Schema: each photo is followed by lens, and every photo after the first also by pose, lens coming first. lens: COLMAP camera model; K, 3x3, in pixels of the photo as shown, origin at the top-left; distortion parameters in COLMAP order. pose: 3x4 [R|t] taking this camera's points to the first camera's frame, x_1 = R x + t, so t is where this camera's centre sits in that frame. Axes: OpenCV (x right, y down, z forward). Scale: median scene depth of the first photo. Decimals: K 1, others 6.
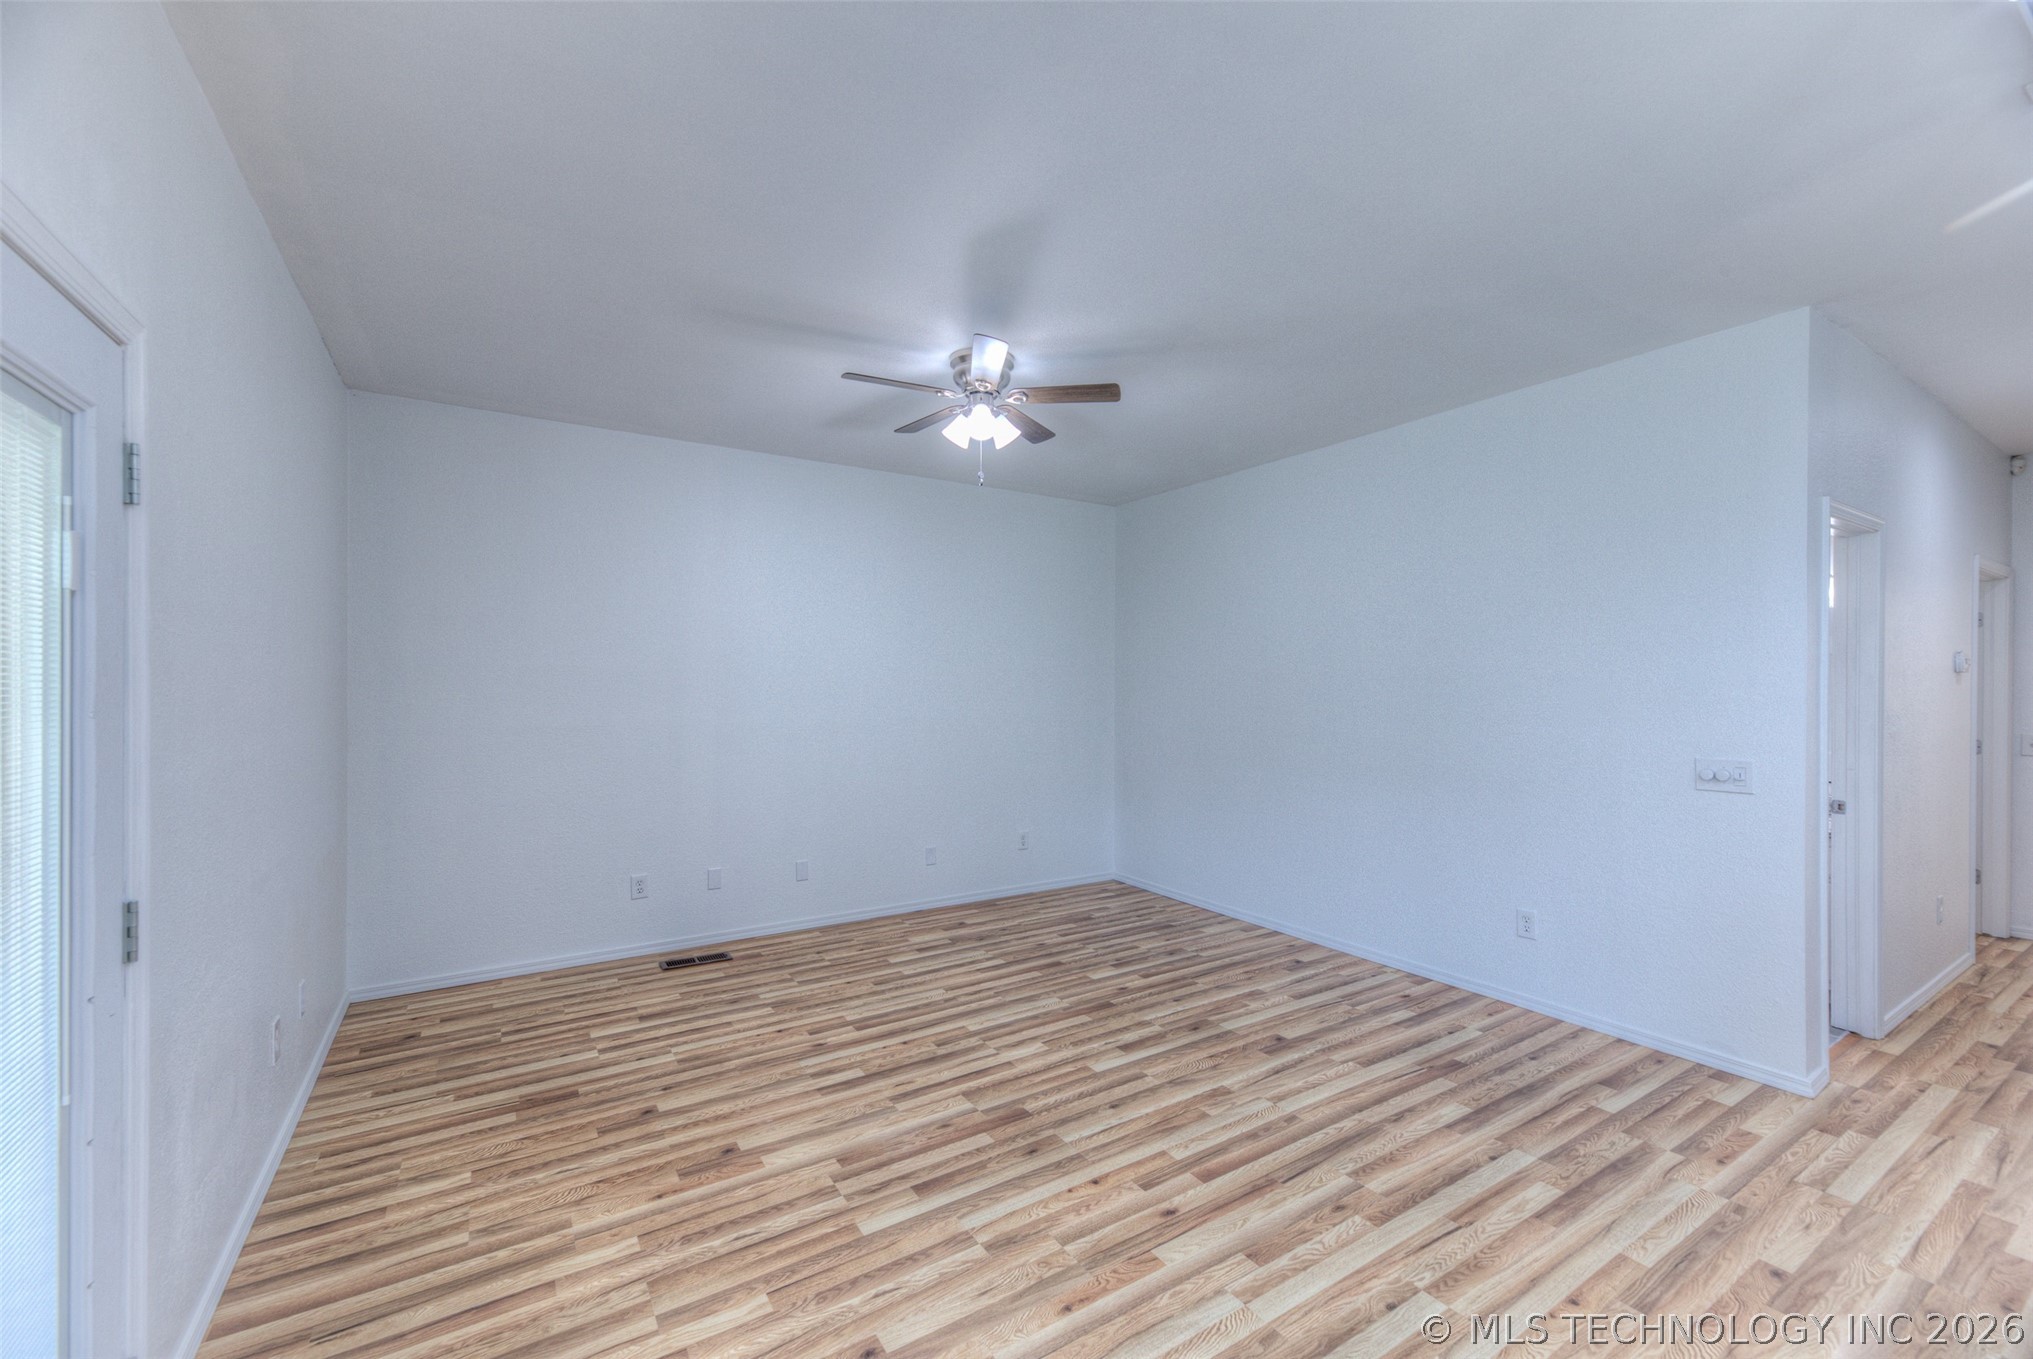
lens RADIAL K [[805.7, 0, 1017.5], [0, 805.7, 678.3], [0, 0, 1]] dist [0.012355, -0.002580]
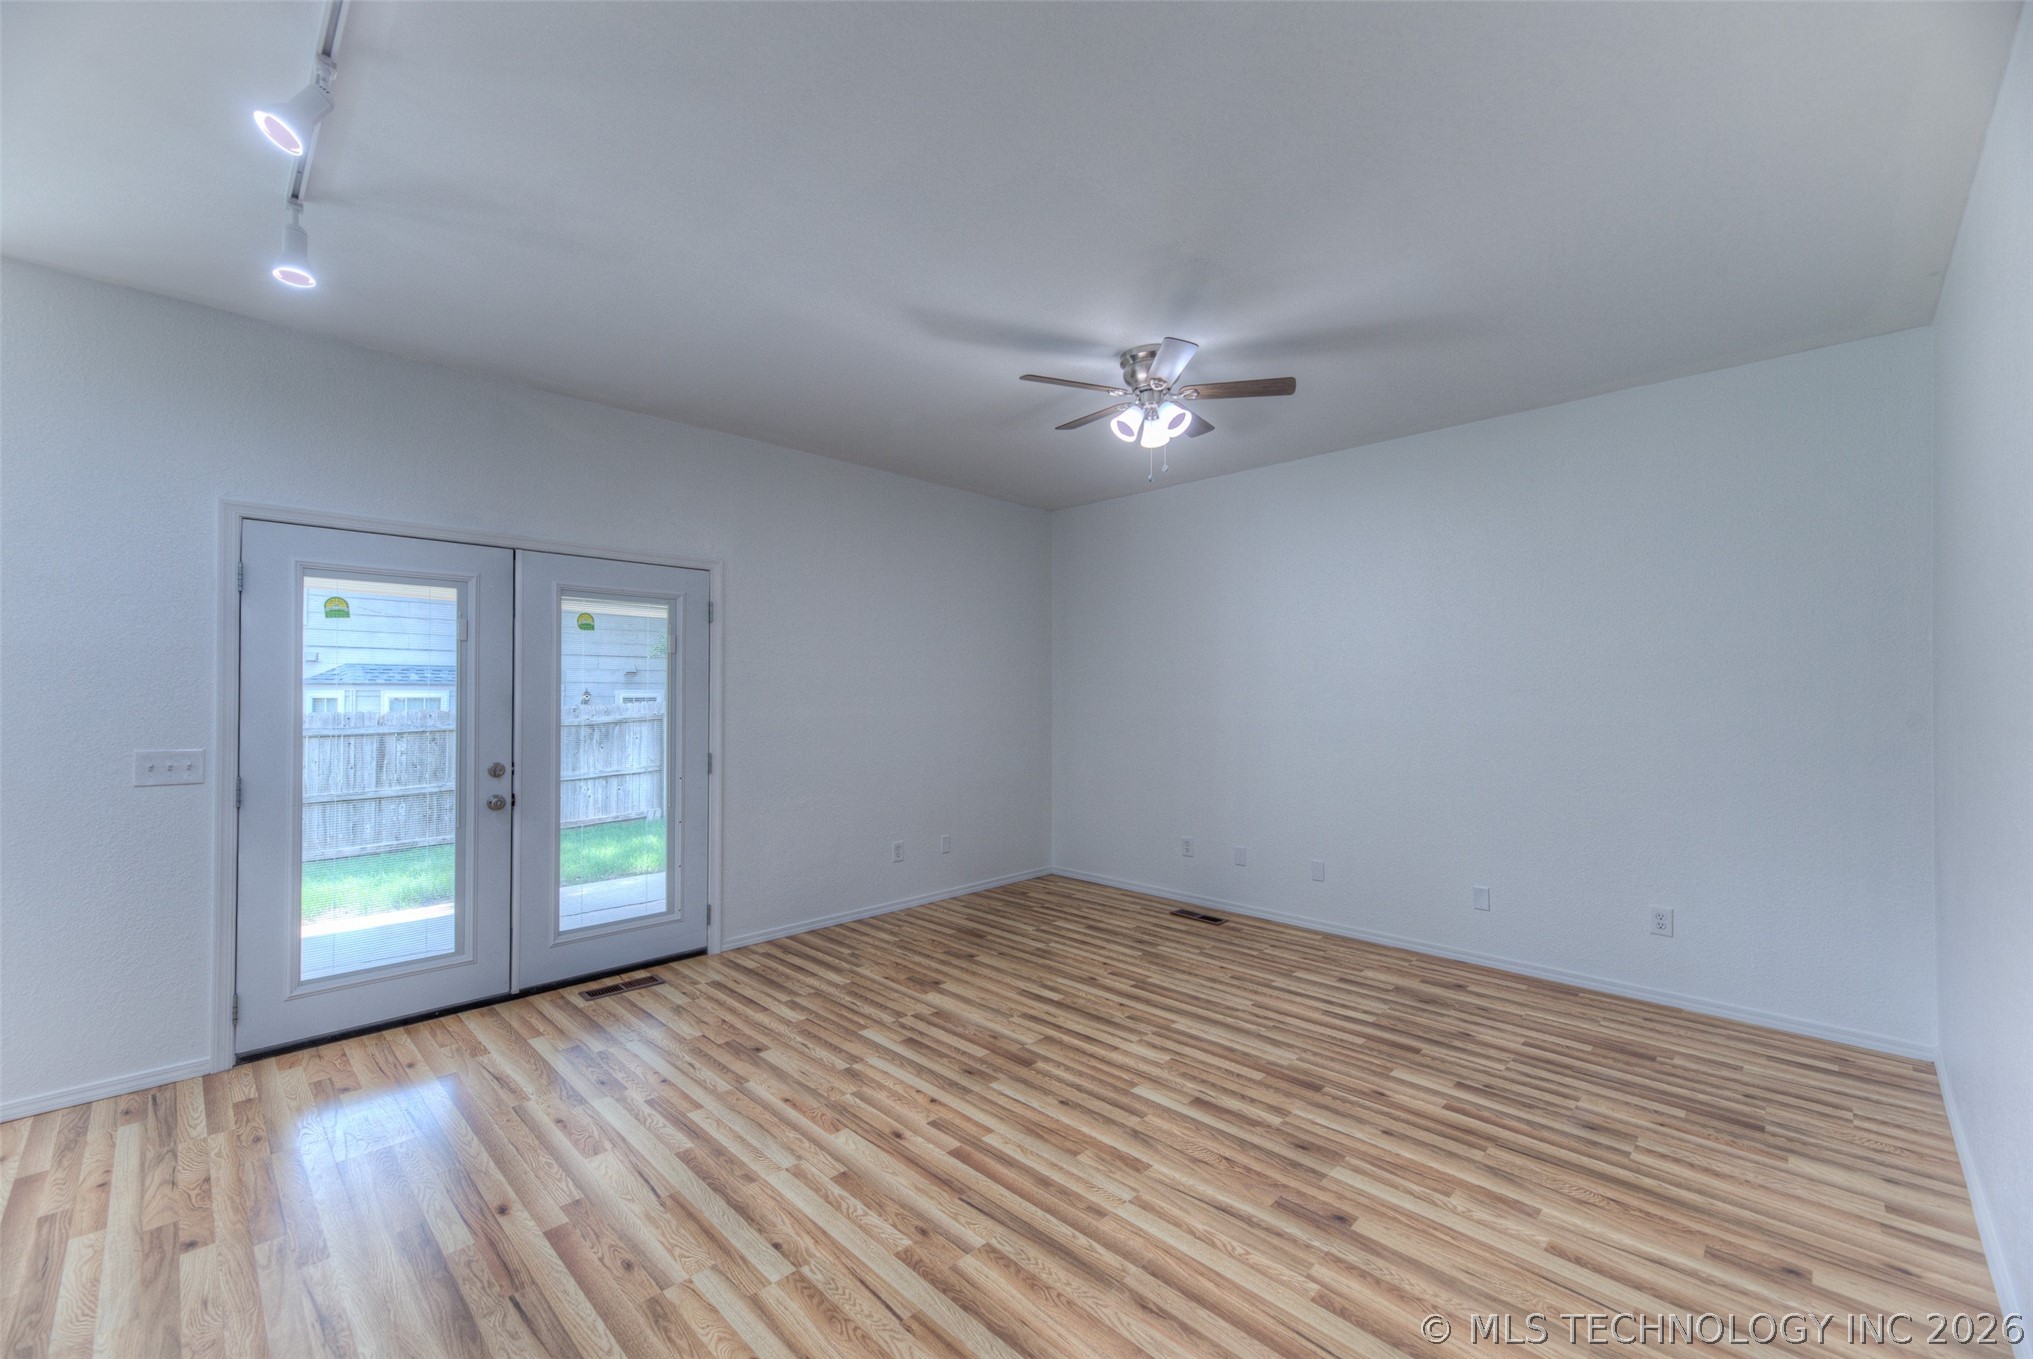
lens RADIAL K [[805.7, 0, 1016.4], [0, 805.7, 685.3], [0, 0, 1]] dist [0.012355, -0.002580]
pose [[0.240449, -0.008662, -0.970623, 0.849506], [0.006829, 0.999951, -0.007232, 0.020826], [0.970638, -0.004889, 0.240497, 0.563439]]
